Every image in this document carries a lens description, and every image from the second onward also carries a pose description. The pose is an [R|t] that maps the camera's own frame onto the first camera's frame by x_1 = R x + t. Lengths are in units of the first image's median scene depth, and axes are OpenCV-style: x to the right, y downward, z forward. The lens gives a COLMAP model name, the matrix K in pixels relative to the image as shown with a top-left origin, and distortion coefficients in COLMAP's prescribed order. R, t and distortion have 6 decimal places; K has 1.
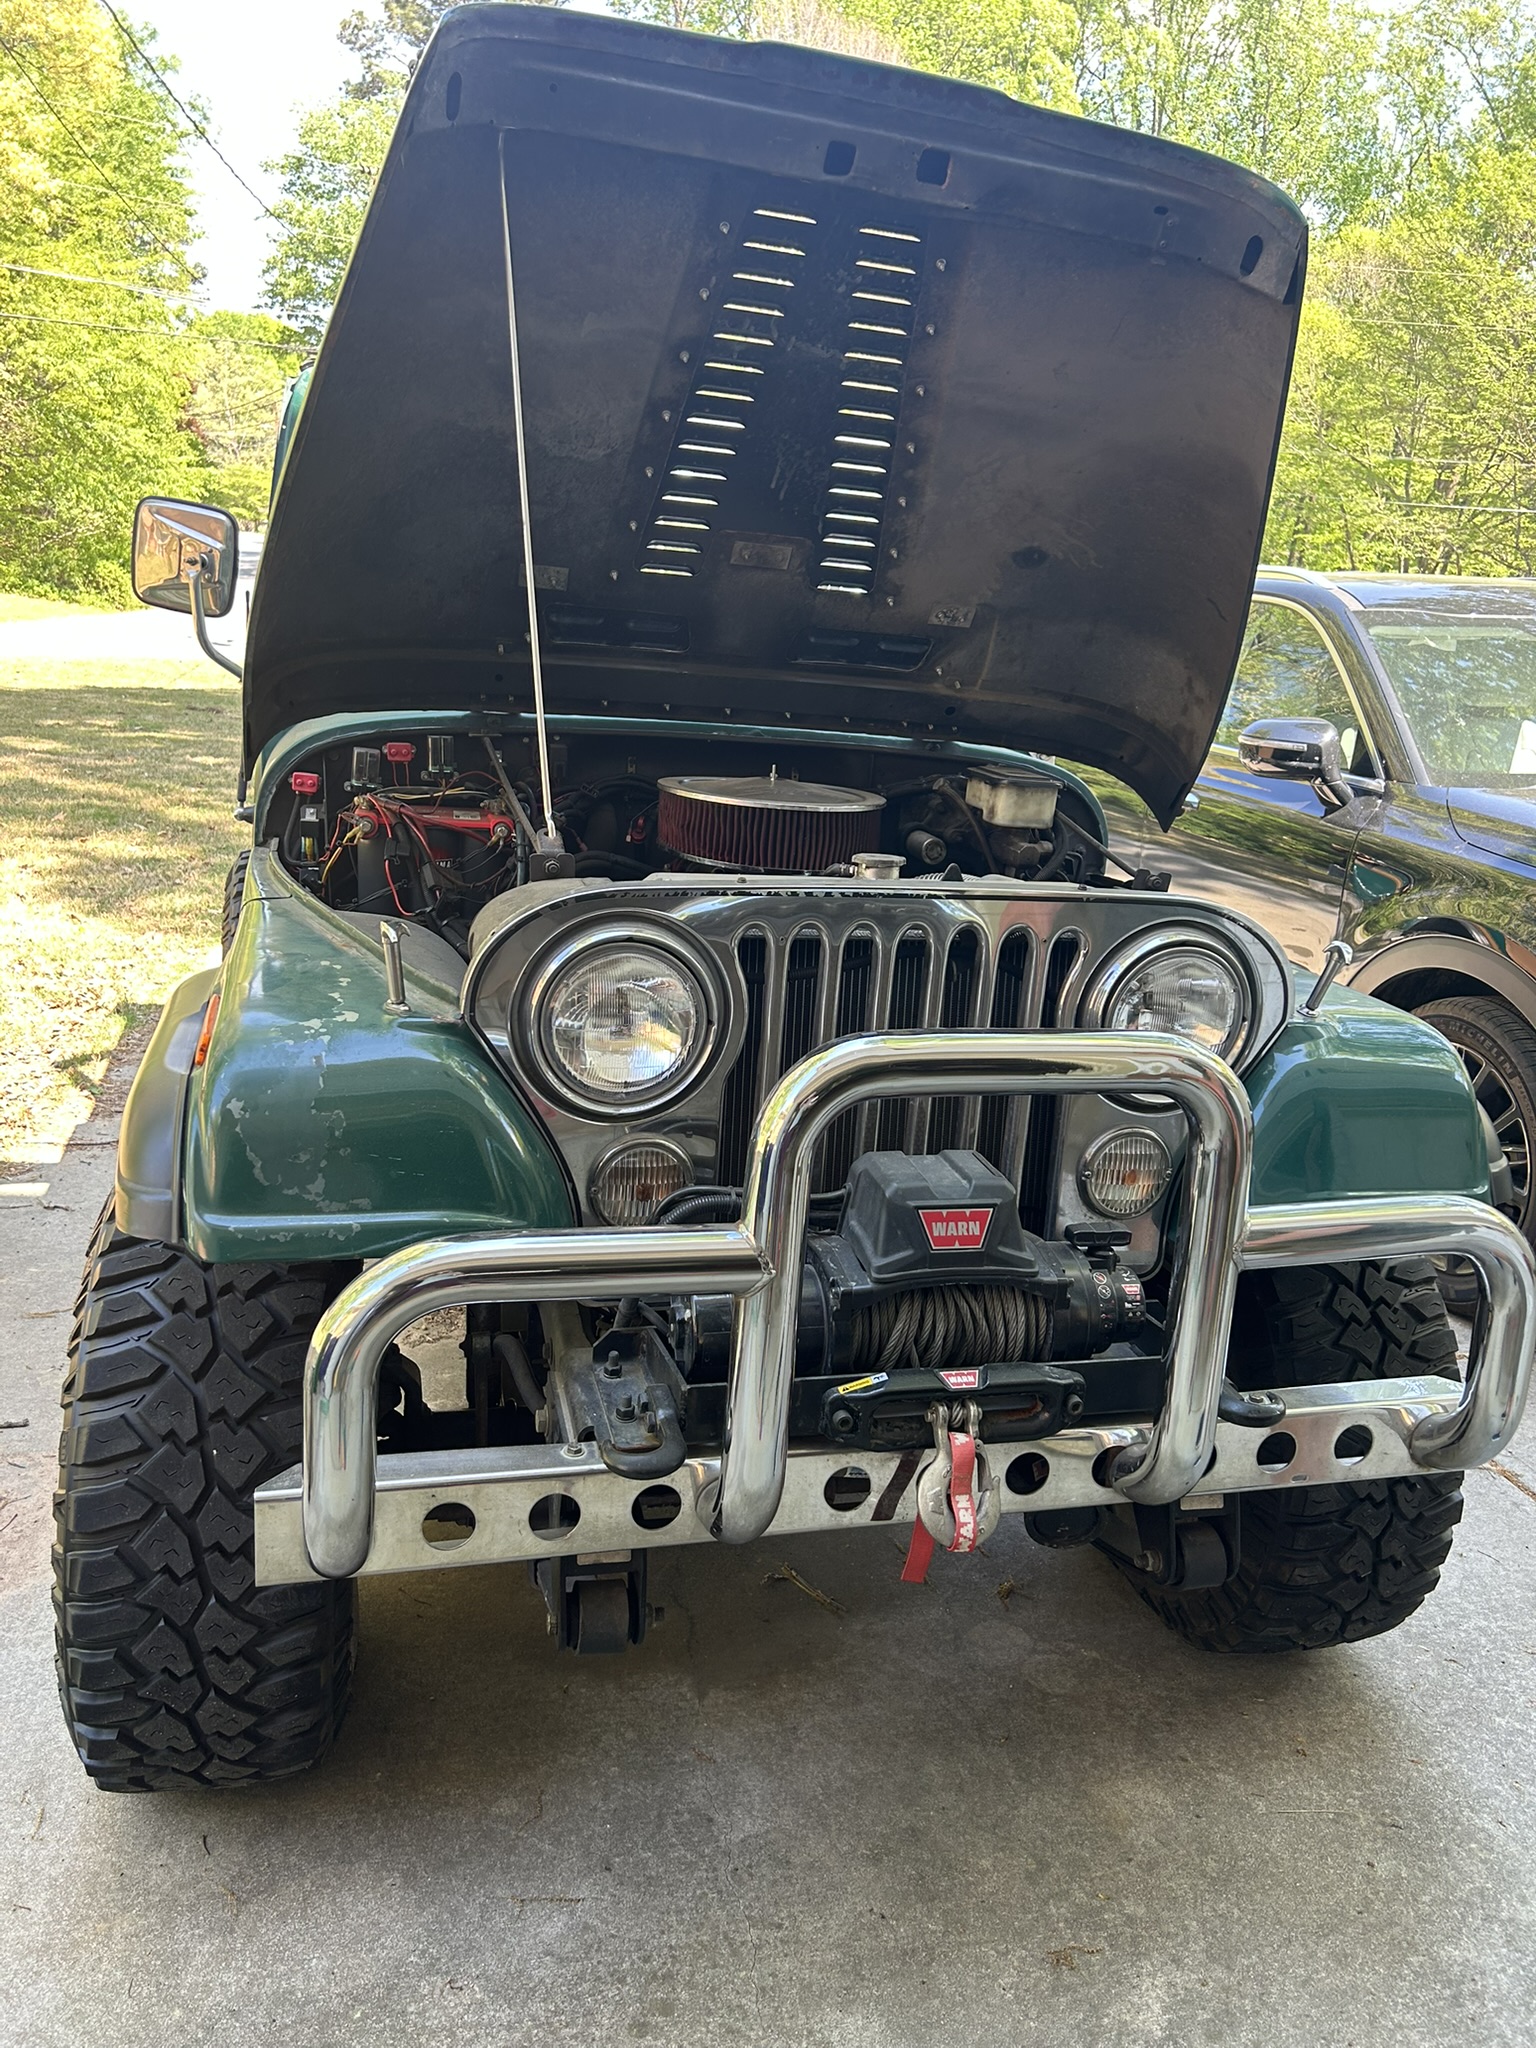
lens RADIAL K [[1543.3, 0, 780.9], [0, 1543.3, 1019.6], [0, 0, 1]] dist [0.051874, -0.062744]
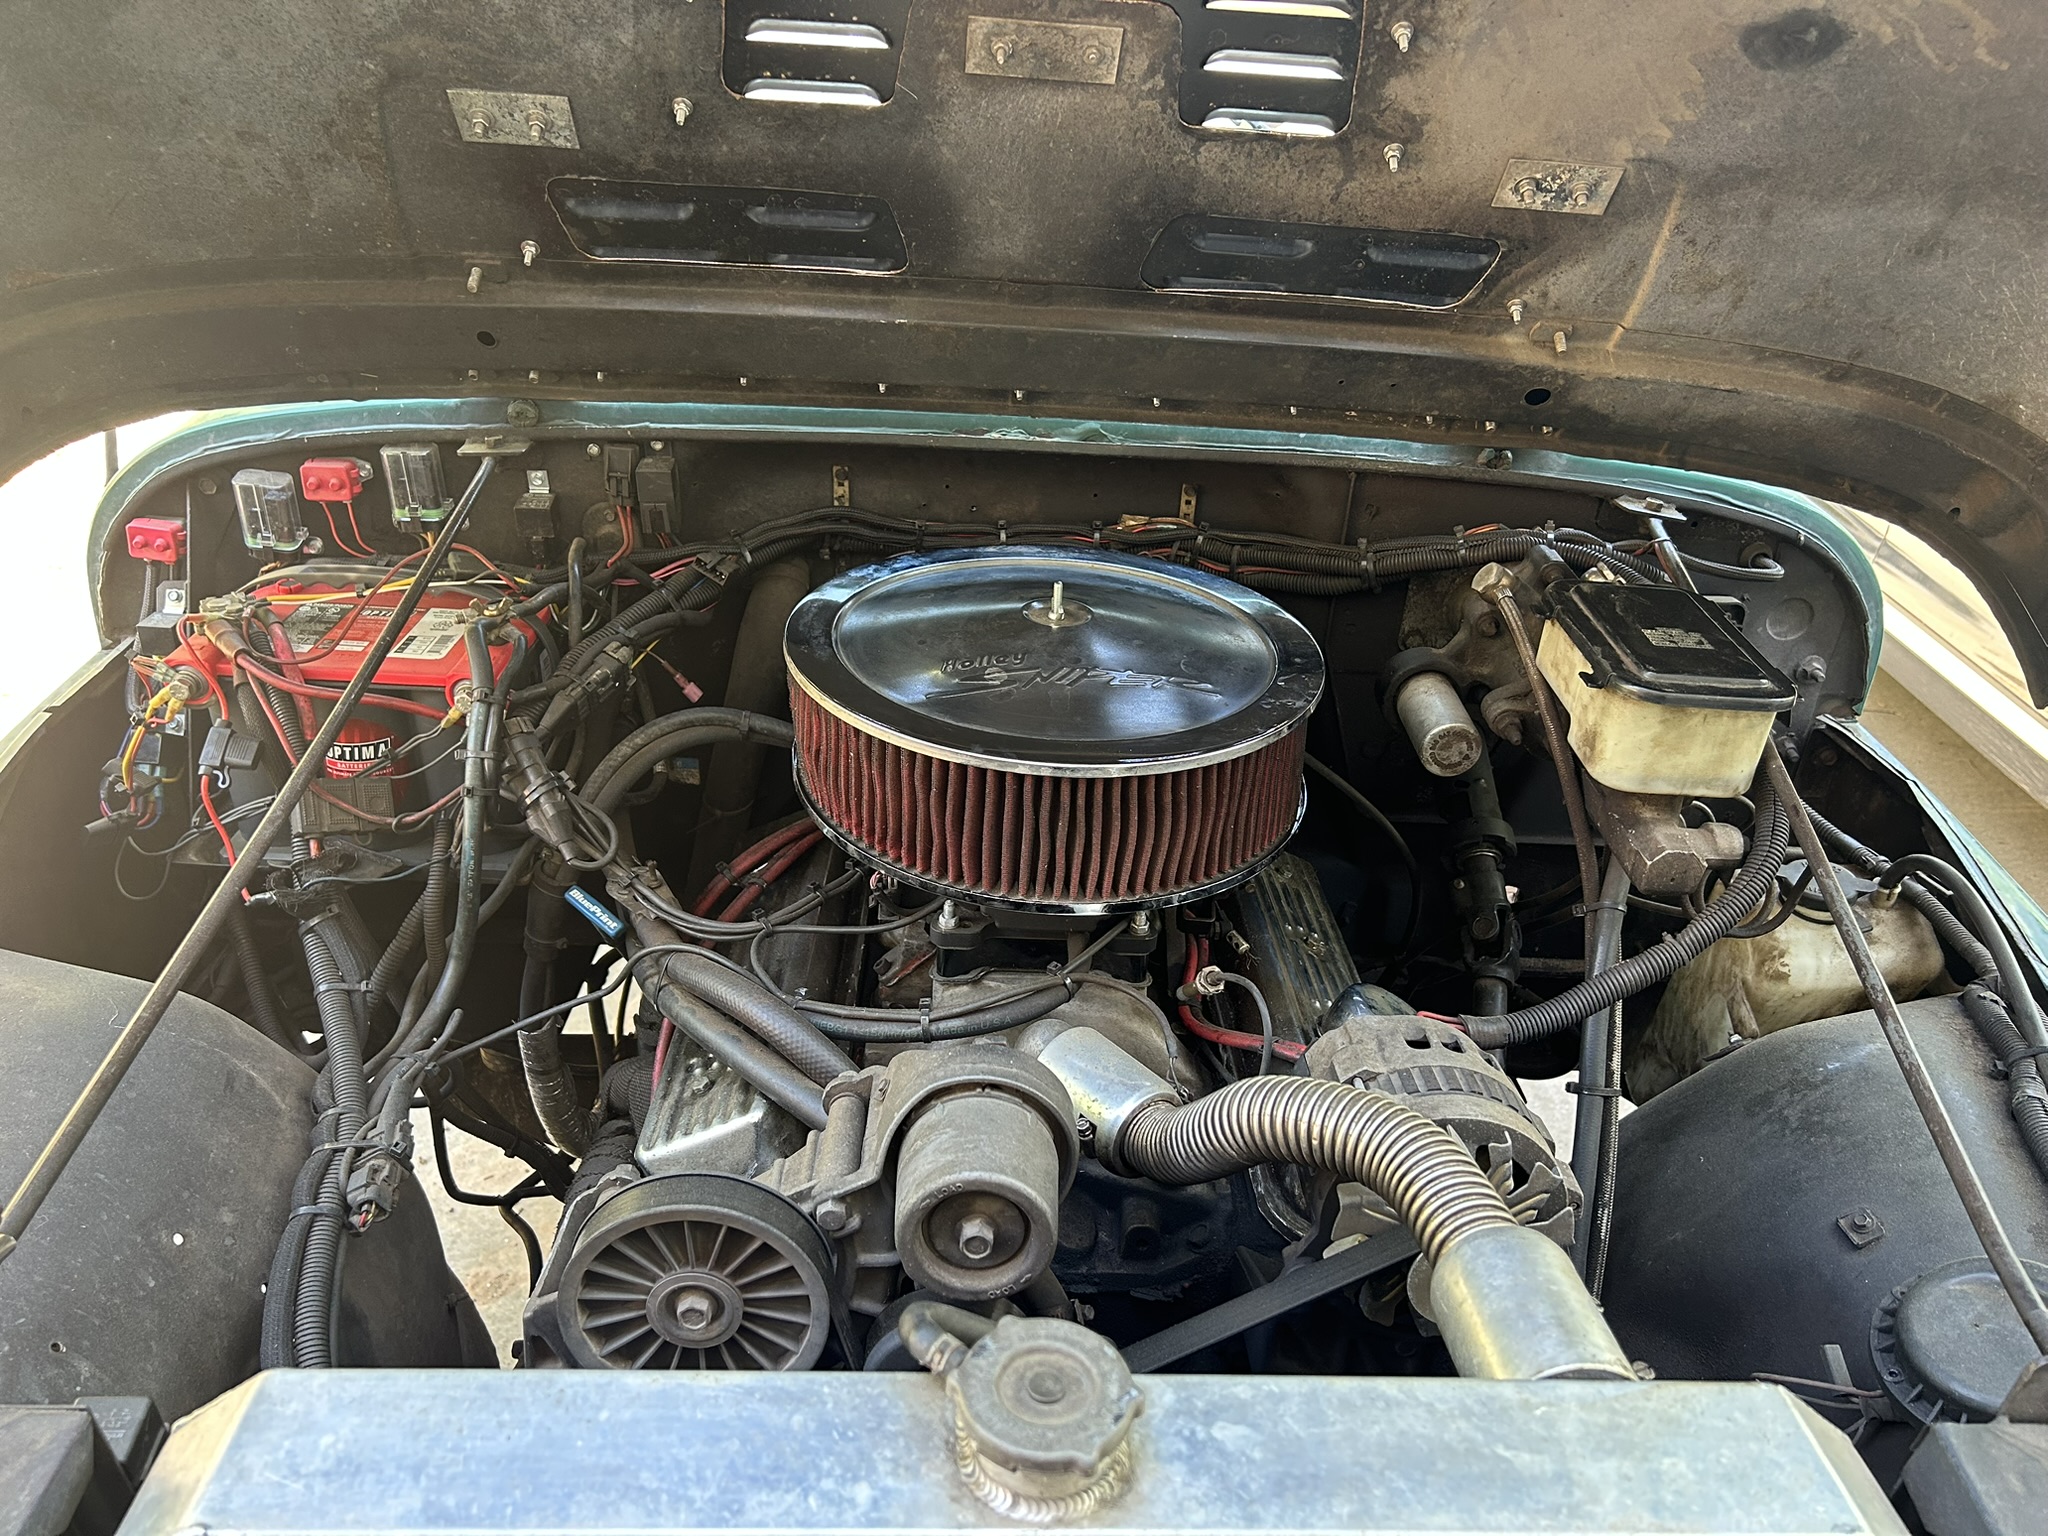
lens RADIAL K [[1543.3, 0, 1024.2], [0, 1543.3, 775.8], [0, 0, 1]] dist [0.051874, -0.062744]
pose [[0.969225, 0.097332, -0.226117, 0.102665], [-0.040910, 0.969429, 0.241936, -0.254410], [0.242752, -0.225240, 0.943577, 0.690972]]
